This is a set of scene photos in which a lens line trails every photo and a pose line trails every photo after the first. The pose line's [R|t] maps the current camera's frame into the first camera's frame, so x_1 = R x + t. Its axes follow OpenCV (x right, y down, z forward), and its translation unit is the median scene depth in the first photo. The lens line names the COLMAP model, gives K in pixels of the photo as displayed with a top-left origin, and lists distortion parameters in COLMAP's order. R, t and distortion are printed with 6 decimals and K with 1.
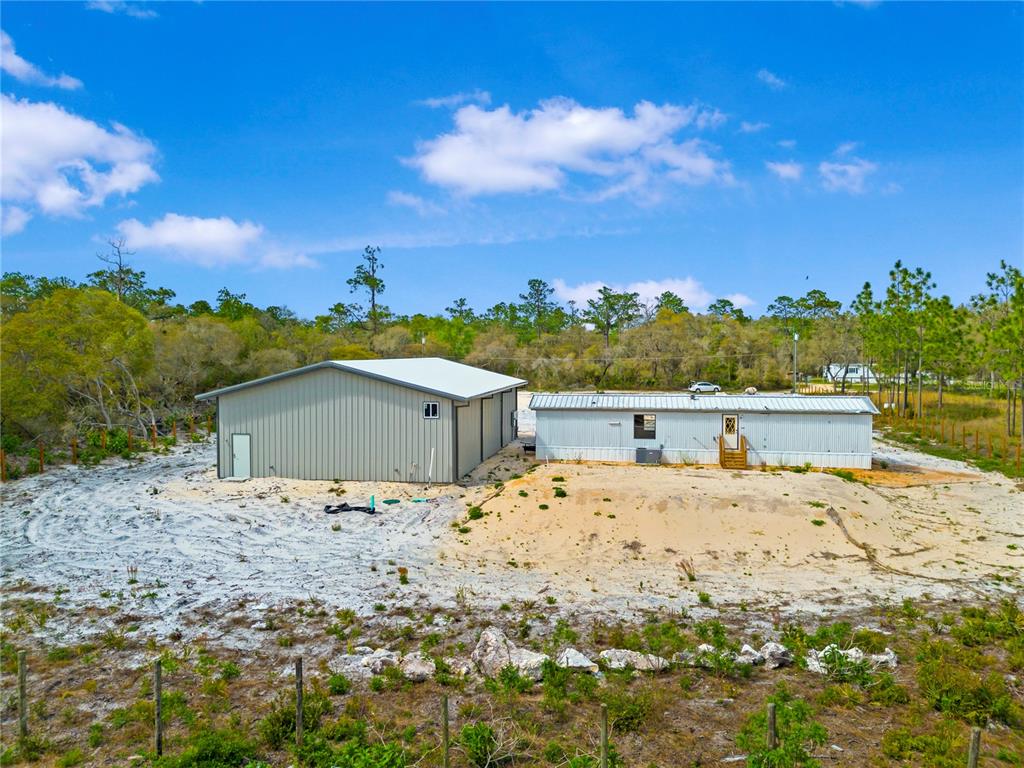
lens RADIAL K [[721.8, 0, 485.8], [0, 721.8, 417.5], [0, 0, 1]] dist [0.079265, -0.089998]
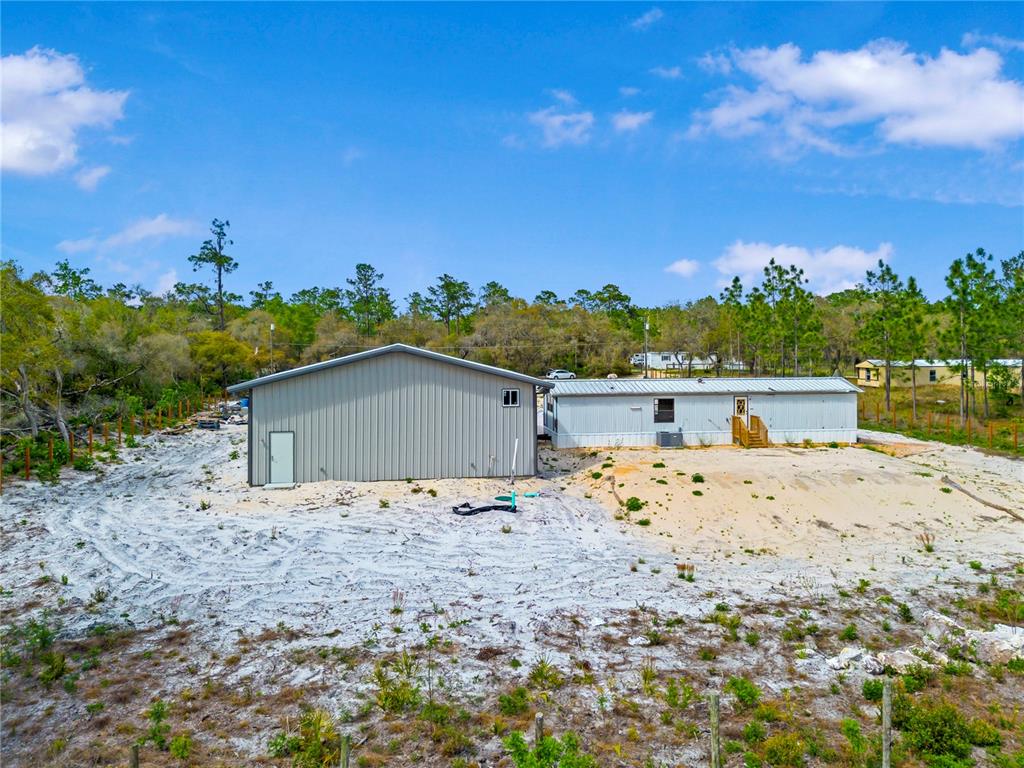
lens RADIAL K [[744.1, 0, 512.0], [0, 744.1, 384.0], [0, 0, 1]] dist [0.082059, -0.096552]
pose [[0.946635, -0.017886, 0.321810, -0.322925], [0.028644, 0.999177, -0.028725, -0.000293], [-0.321031, 0.036410, 0.946369, 0.082868]]
